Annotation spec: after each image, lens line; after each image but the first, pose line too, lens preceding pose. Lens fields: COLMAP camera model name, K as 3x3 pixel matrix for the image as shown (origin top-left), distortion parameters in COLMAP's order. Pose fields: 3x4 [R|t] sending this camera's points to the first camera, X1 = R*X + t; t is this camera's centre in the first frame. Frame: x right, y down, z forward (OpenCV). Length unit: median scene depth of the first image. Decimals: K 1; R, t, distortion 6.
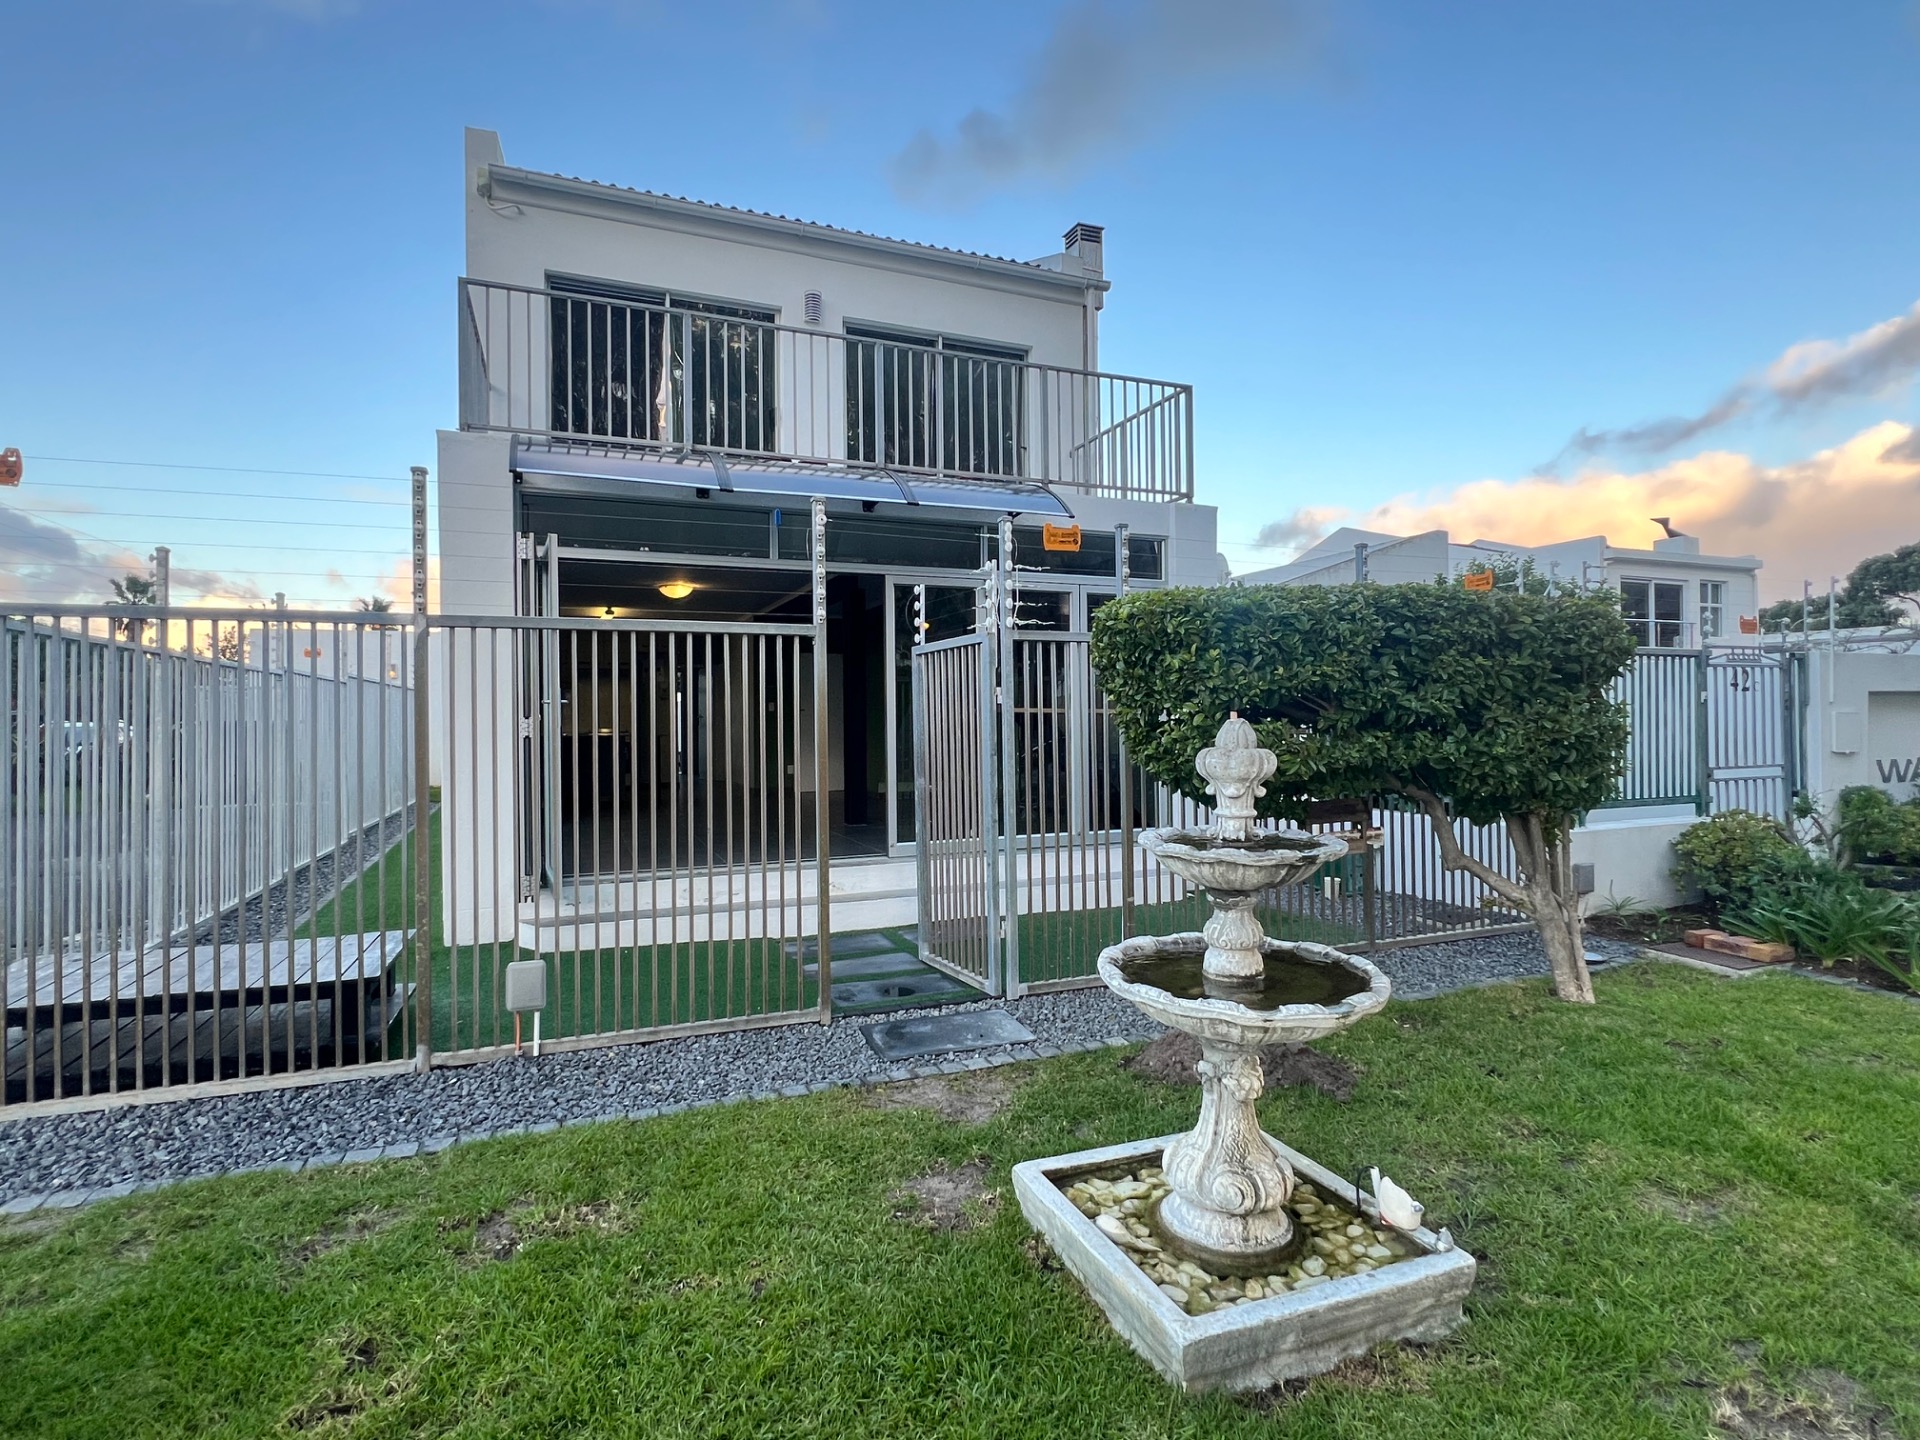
lens RADIAL K [[958.2, 0, 960.7], [0, 958.2, 715.7], [0, 0, 1]] dist [-0.009744, -0.000307]
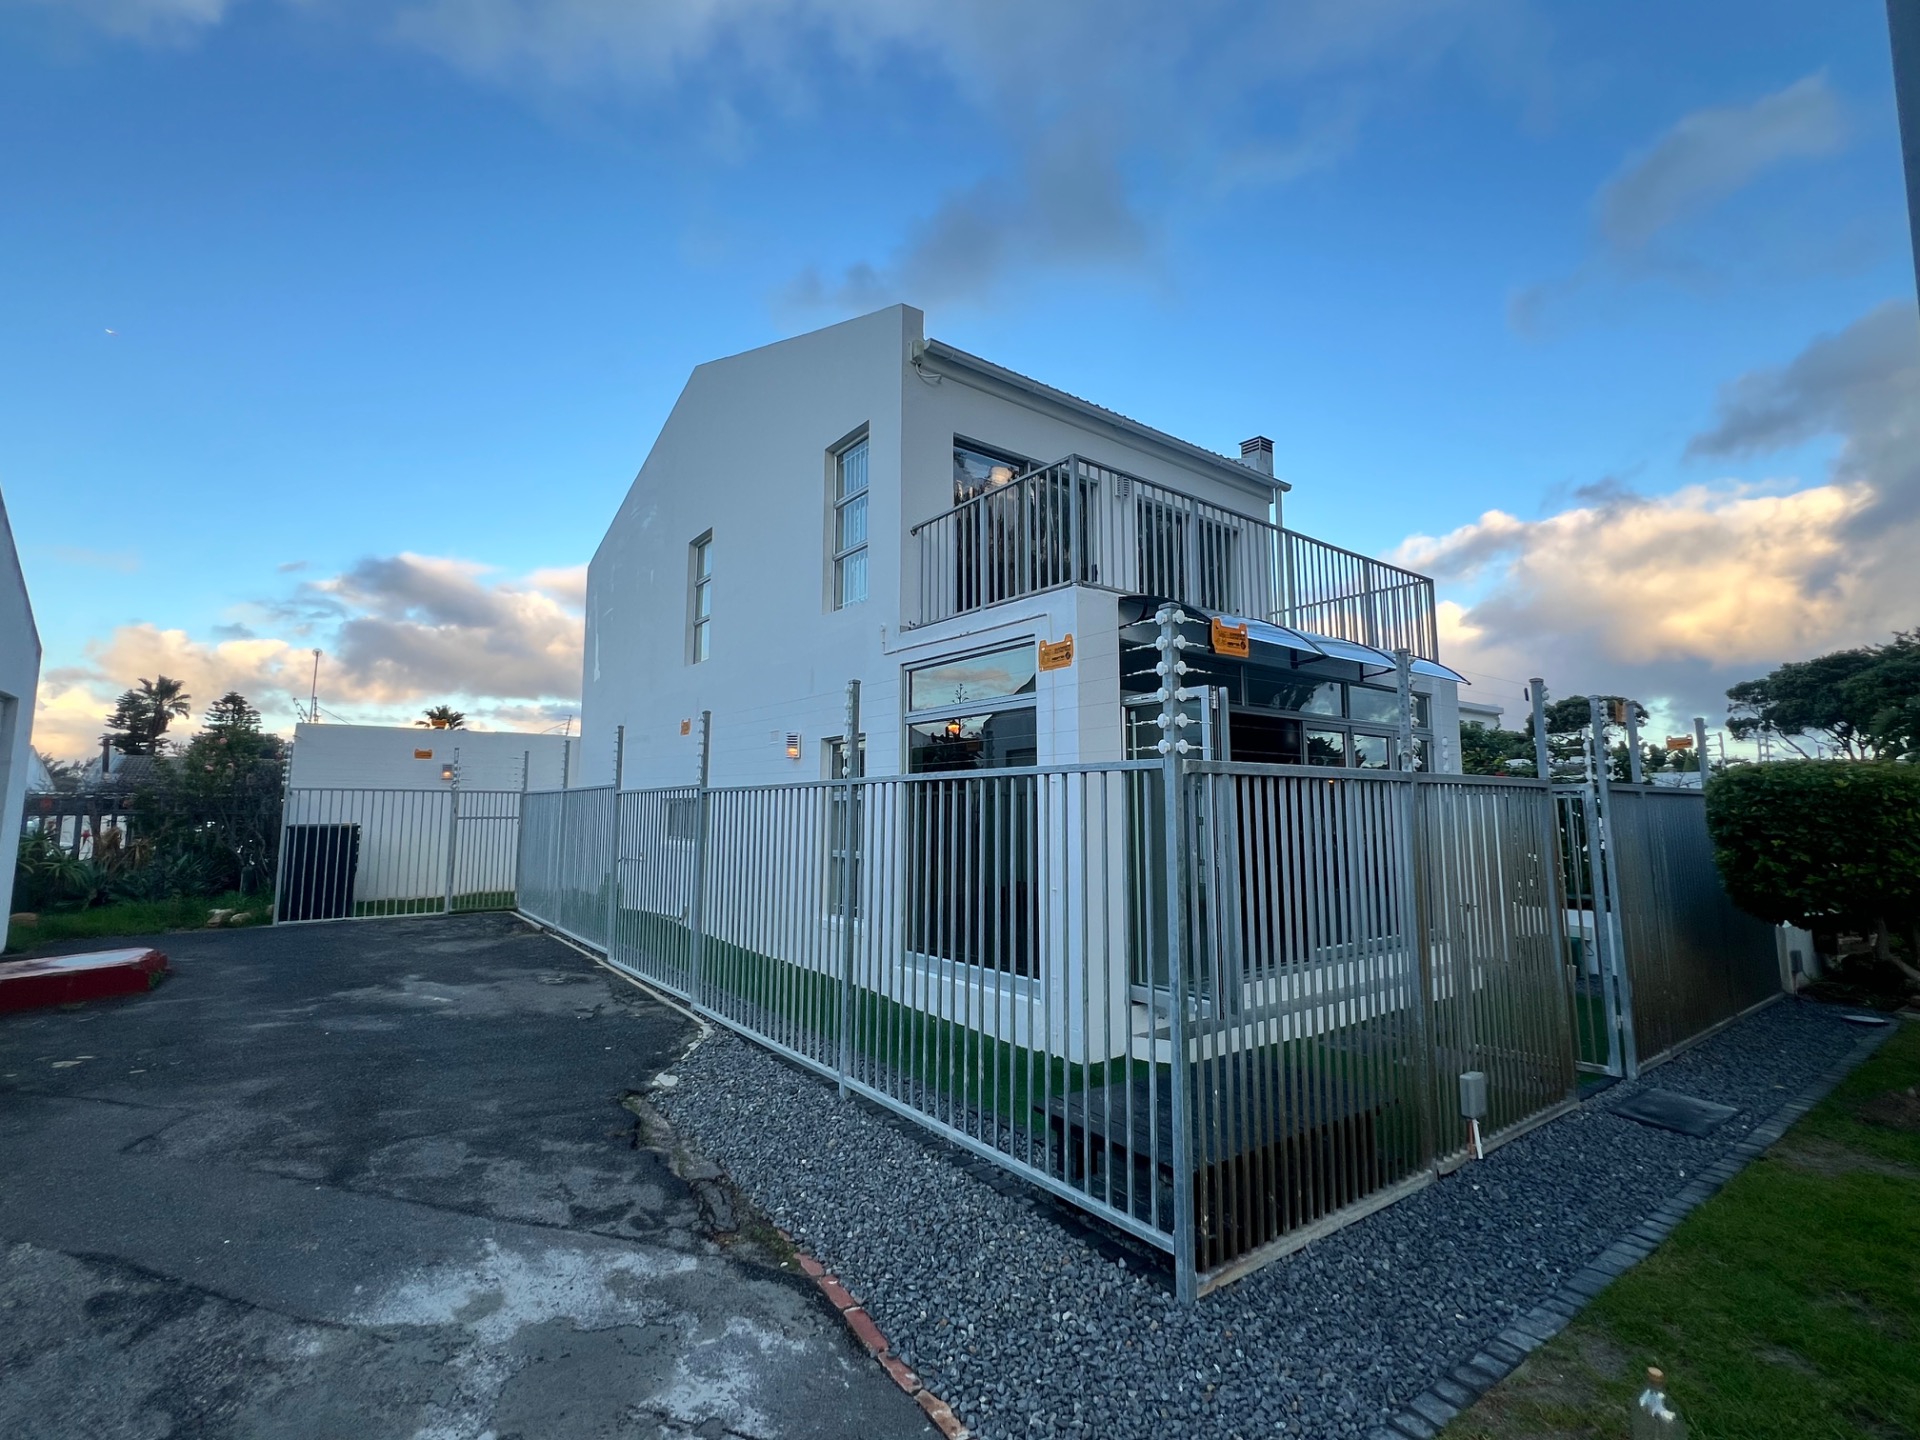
lens RADIAL K [[873.7, 0, 957.7], [0, 873.7, 709.7], [0, 0, 1]] dist [0.004730, 0.000557]
pose [[0.965571, 0.038557, 0.257268, -0.678281], [-0.009014, 0.993320, -0.115036, -0.026246], [-0.259985, 0.108757, 0.959469, 0.047829]]
